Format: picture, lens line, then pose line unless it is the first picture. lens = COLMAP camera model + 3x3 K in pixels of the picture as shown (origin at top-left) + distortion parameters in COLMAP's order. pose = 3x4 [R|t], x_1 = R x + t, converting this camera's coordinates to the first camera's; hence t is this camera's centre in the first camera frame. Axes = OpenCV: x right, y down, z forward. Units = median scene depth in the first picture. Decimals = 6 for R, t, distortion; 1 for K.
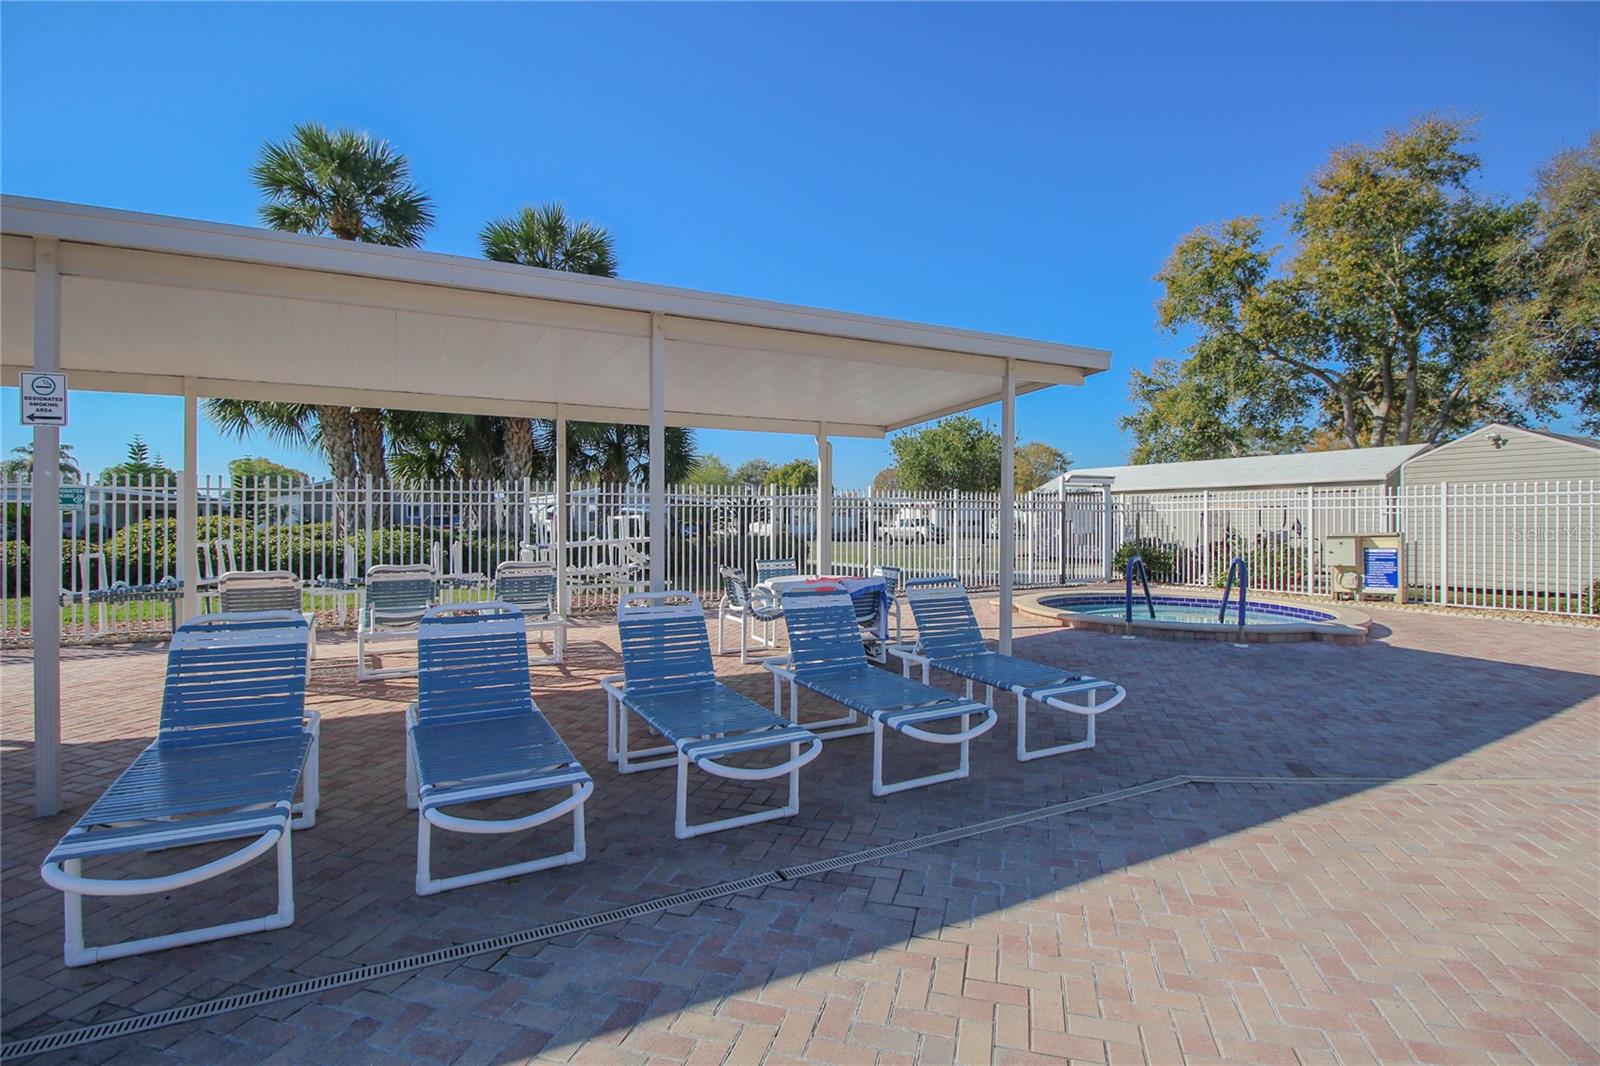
lens RADIAL K [[830.0, 0, 800.0], [0, 830.0, 533.0], [0, 0, 1]] dist [0.002234, -0.019667]
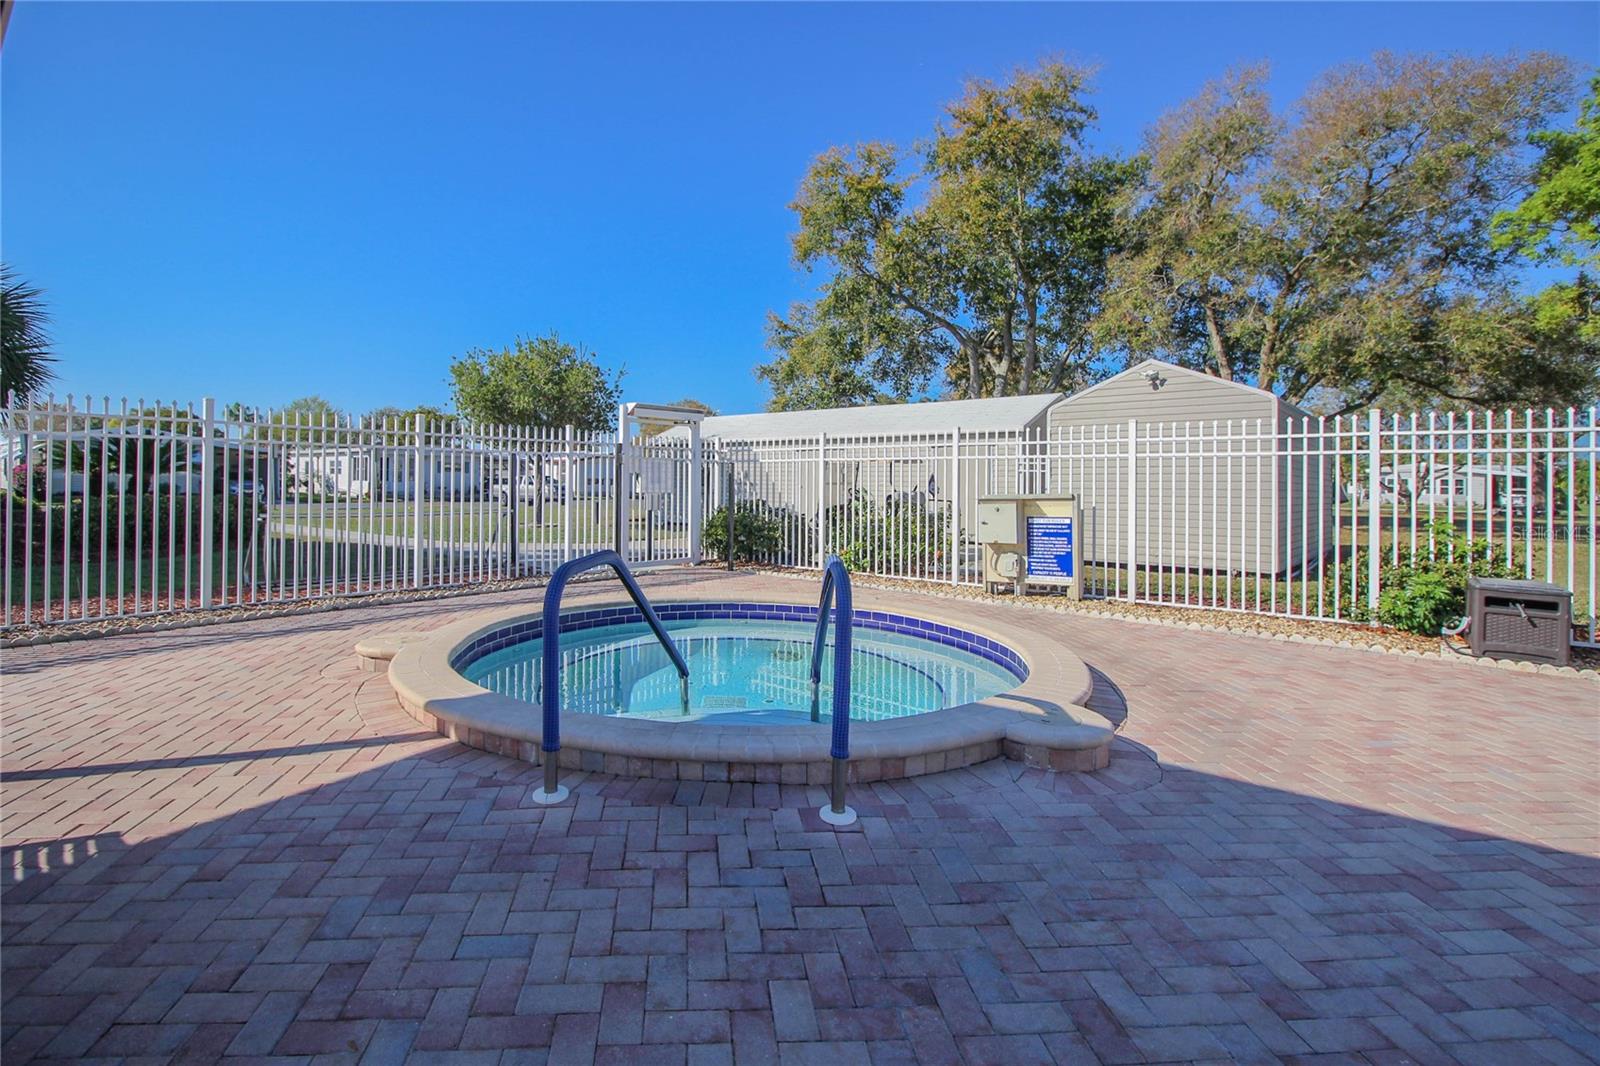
lens RADIAL K [[830.0, 0, 800.0], [0, 830.0, 533.0], [0, 0, 1]] dist [0.002234, -0.019667]
pose [[0.922148, -0.014664, 0.386560, 0.130732], [-0.004281, 0.998833, 0.048102, -0.000194], [-0.386814, -0.046012, 0.921009, 0.235011]]
